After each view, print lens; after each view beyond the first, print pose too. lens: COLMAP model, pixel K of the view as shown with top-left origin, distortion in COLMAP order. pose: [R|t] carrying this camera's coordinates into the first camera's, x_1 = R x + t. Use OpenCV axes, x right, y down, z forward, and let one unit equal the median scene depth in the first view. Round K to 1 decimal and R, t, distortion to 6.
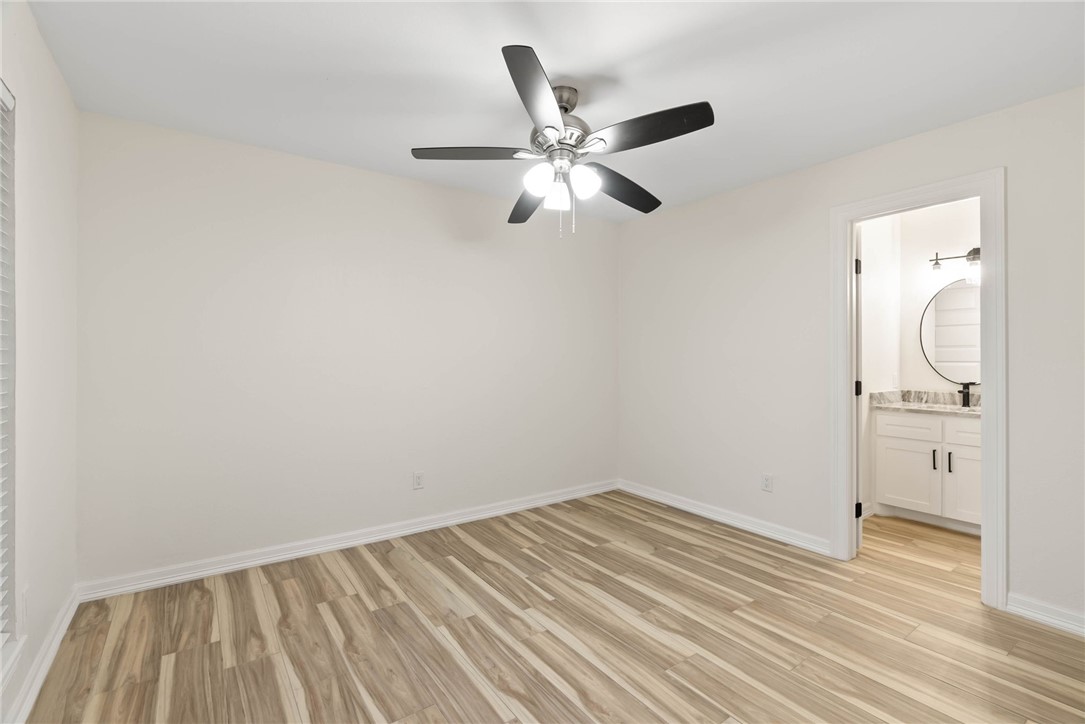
lens RADIAL K [[502.7, 0, 540.3], [0, 502.7, 355.6], [0, 0, 1]] dist [-0.001733, -0.000127]
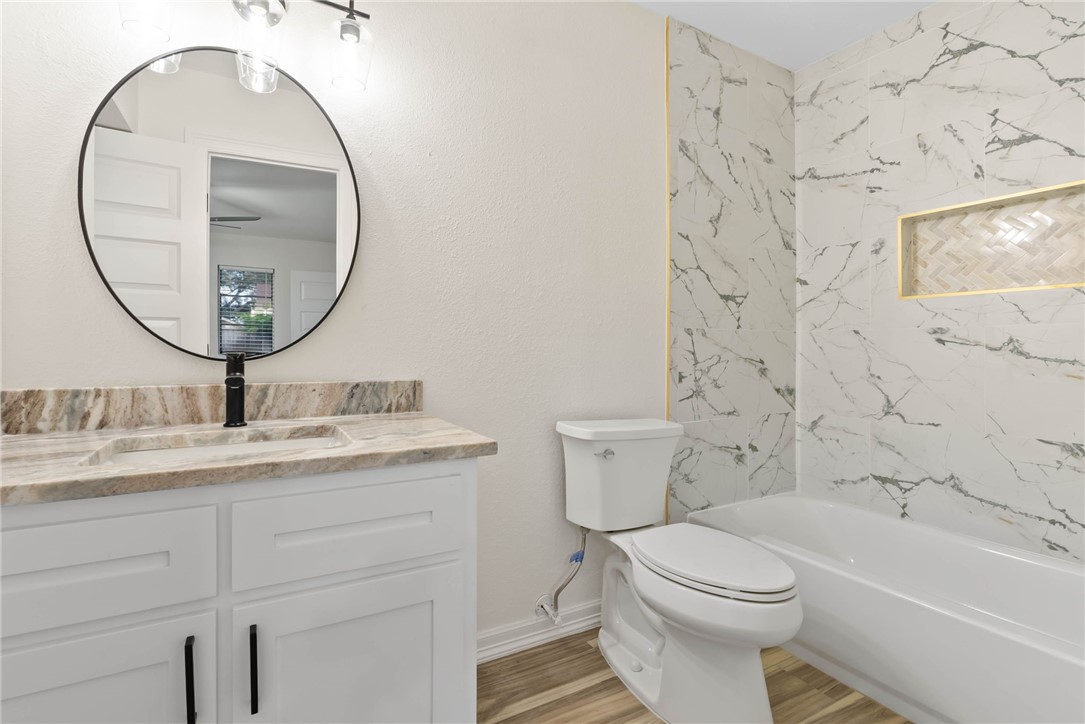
lens RADIAL K [[502.7, 0, 540.3], [0, 502.7, 355.6], [0, 0, 1]] dist [-0.001733, -0.000127]
pose [[0.092882, -0.009327, 0.995633, 0.511843], [-0.004727, 0.999941, 0.009808, 0.048856], [-0.995666, -0.005617, 0.092832, 0.732613]]
